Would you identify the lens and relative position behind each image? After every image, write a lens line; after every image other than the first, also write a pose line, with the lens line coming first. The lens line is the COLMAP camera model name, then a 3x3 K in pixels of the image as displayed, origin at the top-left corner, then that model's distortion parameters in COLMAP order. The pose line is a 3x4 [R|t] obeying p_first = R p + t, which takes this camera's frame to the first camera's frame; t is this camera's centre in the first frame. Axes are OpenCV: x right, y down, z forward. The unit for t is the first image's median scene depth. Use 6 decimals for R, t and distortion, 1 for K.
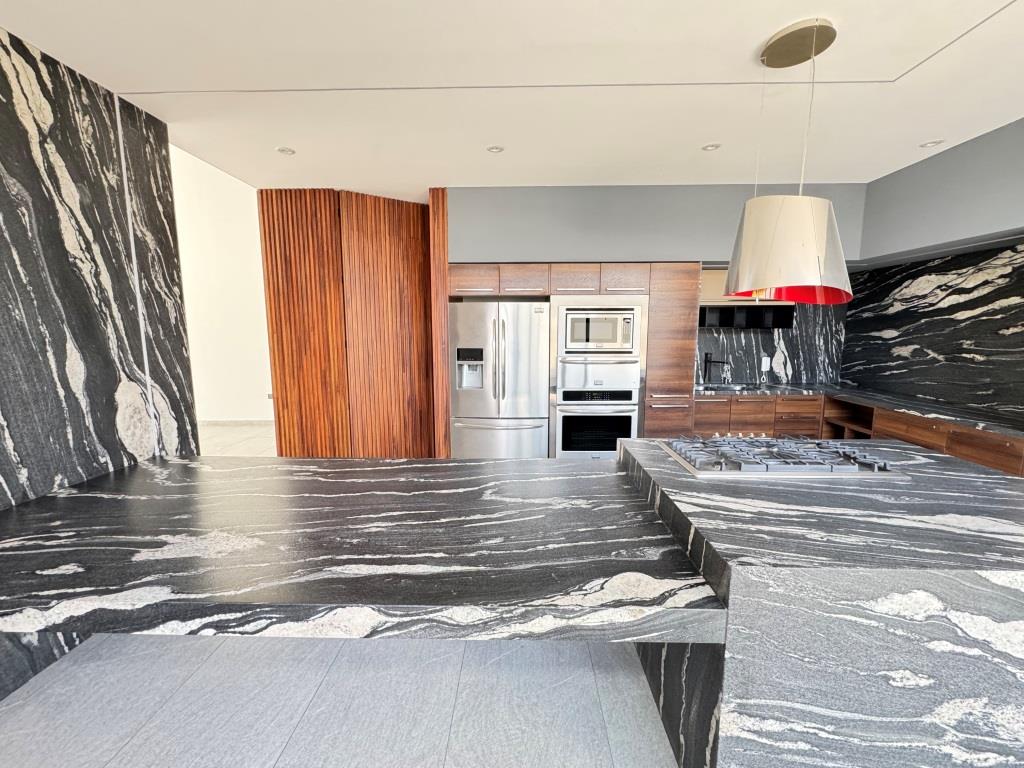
lens RADIAL K [[408.2, 0, 511.8], [0, 408.2, 381.7], [0, 0, 1]] dist [-0.001573, 0.000156]
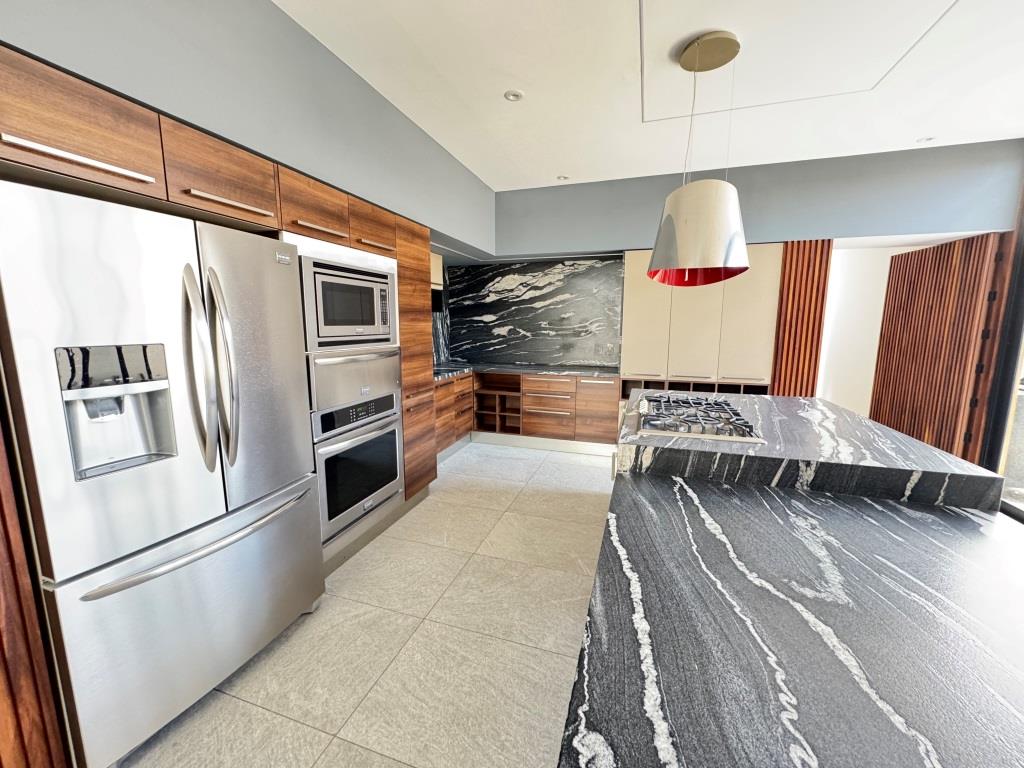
lens RADIAL K [[408.2, 0, 513.3], [0, 408.2, 381.0], [0, 0, 1]] dist [-0.001573, 0.000156]
pose [[0.287775, -0.134887, 0.948151, -0.358545], [0.120474, 0.987266, 0.103887, -0.056051], [-0.950090, 0.084331, 0.300361, 0.676935]]
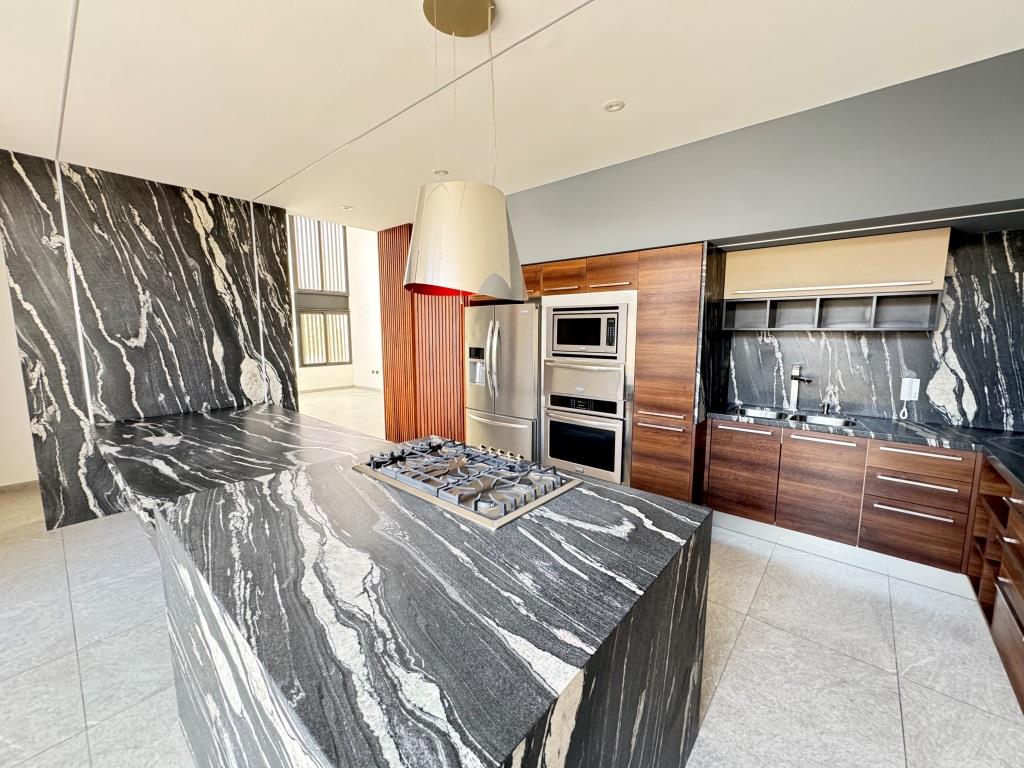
lens RADIAL K [[408.2, 0, 512.4], [0, 408.2, 382.2], [0, 0, 1]] dist [-0.001573, 0.000156]
pose [[0.773494, 0.082465, -0.628416, 0.758710], [-0.083033, 0.996139, 0.028518, -0.030817], [0.628342, 0.030120, 0.777354, 0.222278]]
